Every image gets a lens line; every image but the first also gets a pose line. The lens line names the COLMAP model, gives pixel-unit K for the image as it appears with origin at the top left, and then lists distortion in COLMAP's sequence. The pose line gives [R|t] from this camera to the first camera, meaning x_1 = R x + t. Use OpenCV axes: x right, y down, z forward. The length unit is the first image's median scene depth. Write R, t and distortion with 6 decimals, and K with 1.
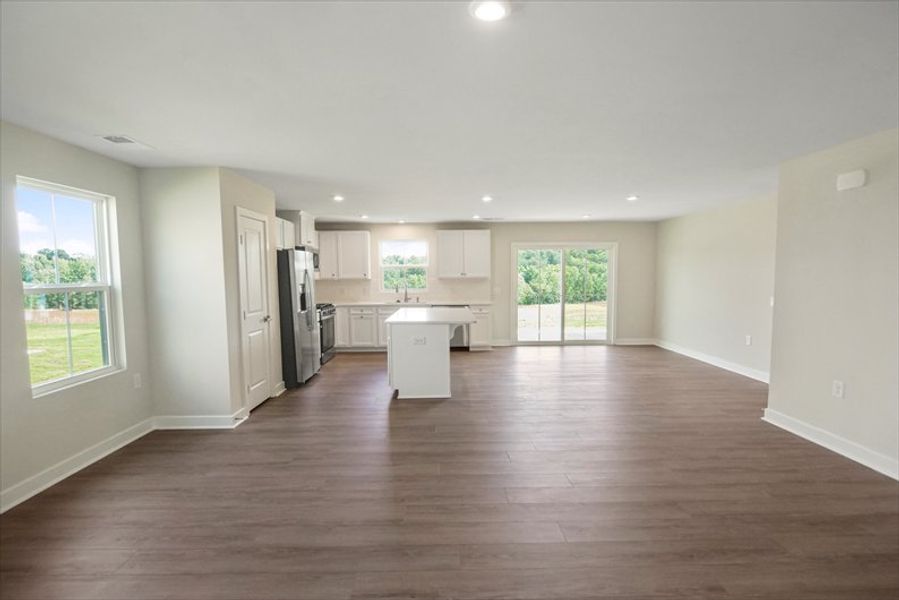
lens RADIAL K [[486.2, 0, 454.0], [0, 486.2, 313.8], [0, 0, 1]] dist [-0.000566, -0.000130]
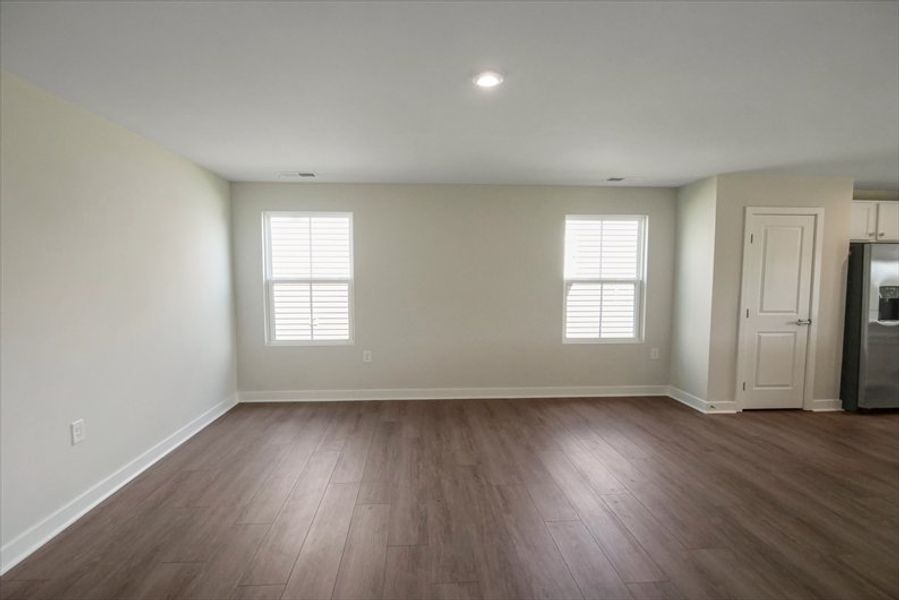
lens RADIAL K [[486.2, 0, 454.0], [0, 486.2, 313.8], [0, 0, 1]] dist [-0.000566, -0.000130]
pose [[0.061193, 0.087730, -0.994263, 0.595178], [-0.087673, 0.992752, 0.082201, -0.028298], [0.994268, 0.082140, 0.068441, 0.352994]]
